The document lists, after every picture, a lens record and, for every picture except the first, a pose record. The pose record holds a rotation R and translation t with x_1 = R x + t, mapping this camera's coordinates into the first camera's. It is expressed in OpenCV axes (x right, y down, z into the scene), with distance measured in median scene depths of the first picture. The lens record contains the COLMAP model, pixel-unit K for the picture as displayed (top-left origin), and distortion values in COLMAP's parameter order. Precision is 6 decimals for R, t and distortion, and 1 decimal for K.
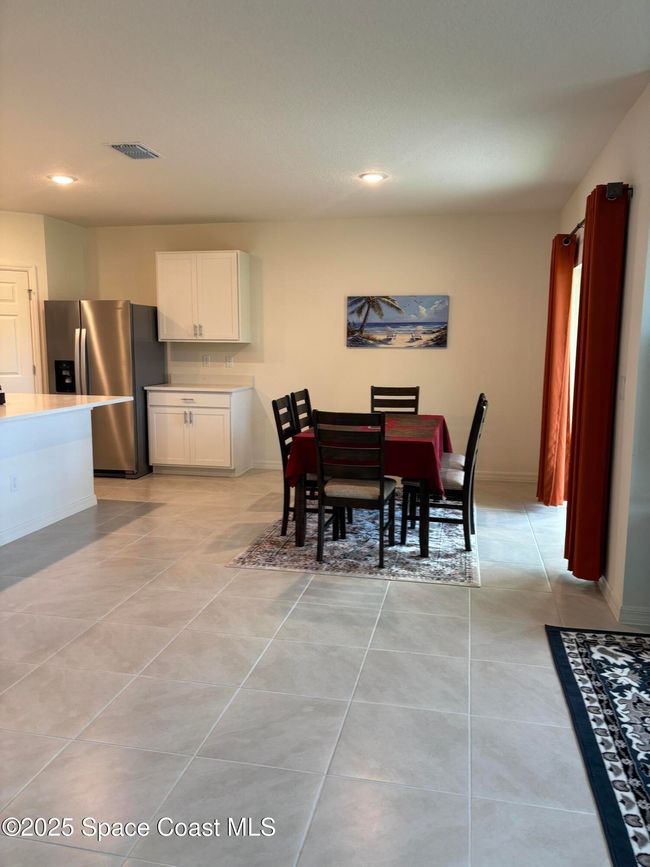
lens RADIAL K [[636.2, 0, 325.0], [0, 636.2, 433.5], [0, 0, 1]] dist [0.155982, 0.000978]
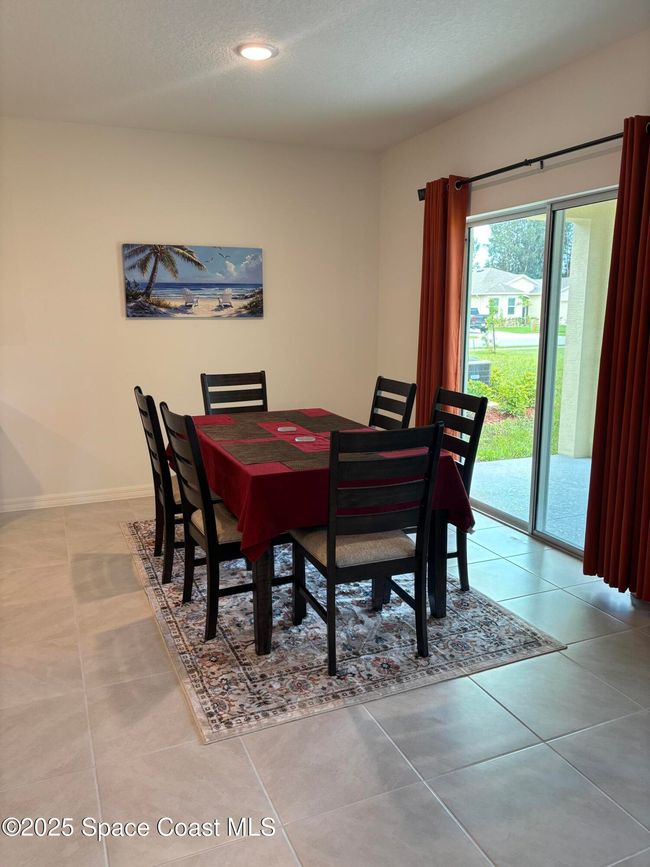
lens RADIAL K [[664.6, 0, 325.0], [0, 664.6, 433.5], [0, 0, 1]] dist [0.021256, 0.003923]
pose [[0.823577, -0.110920, 0.556253, -0.206313], [0.091041, 0.993828, 0.063382, -0.039513], [-0.559850, -0.001558, 0.828592, 0.298834]]
